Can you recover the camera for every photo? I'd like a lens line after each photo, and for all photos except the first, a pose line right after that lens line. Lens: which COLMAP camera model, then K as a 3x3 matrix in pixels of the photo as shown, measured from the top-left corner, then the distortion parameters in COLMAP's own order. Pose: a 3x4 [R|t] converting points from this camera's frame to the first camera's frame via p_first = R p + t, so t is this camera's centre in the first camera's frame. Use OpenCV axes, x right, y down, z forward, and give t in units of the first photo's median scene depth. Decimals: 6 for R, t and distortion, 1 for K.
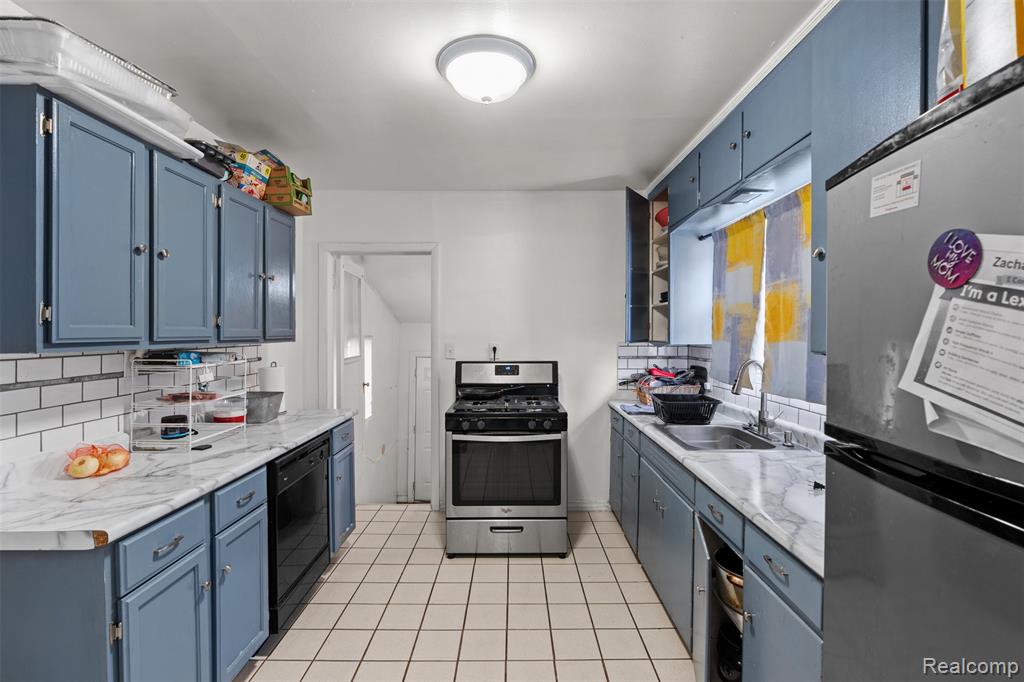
lens RADIAL K [[461.0, 0, 512.0], [0, 461.0, 341.0], [0, 0, 1]] dist [0.000582, 0.000101]
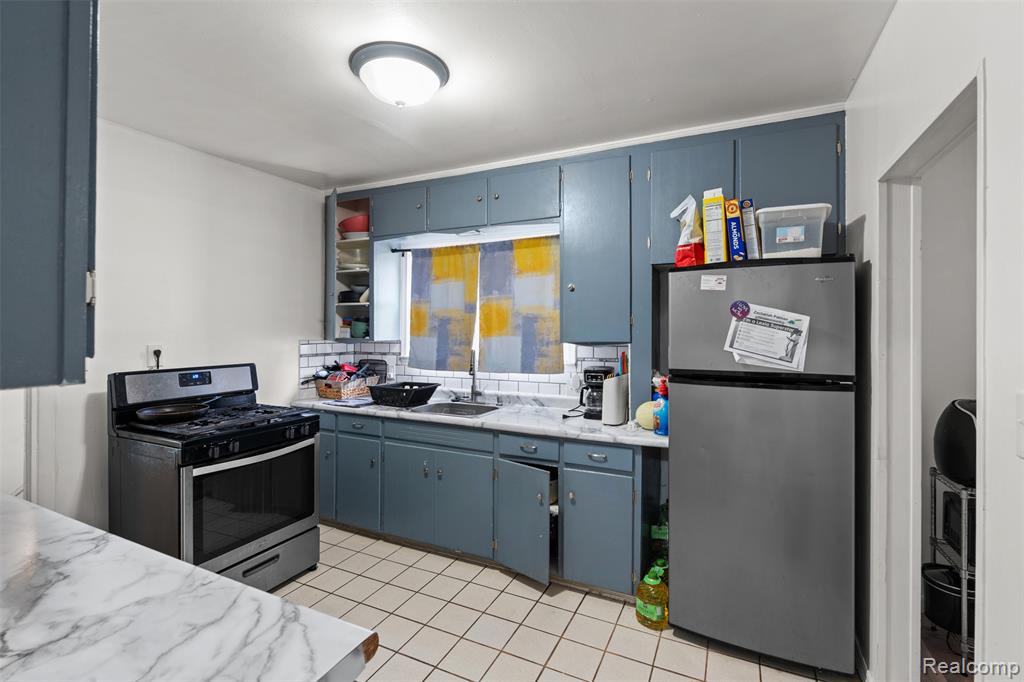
lens RADIAL K [[465.2, 0, 524.5], [0, 465.2, 332.1], [0, 0, 1]] dist [-0.000772, 0.000130]
pose [[0.430339, -0.003384, 0.902661, -0.632689], [0.014447, 0.999891, -0.003139, -0.006326], [-0.902552, 0.014392, 0.430341, 0.223402]]
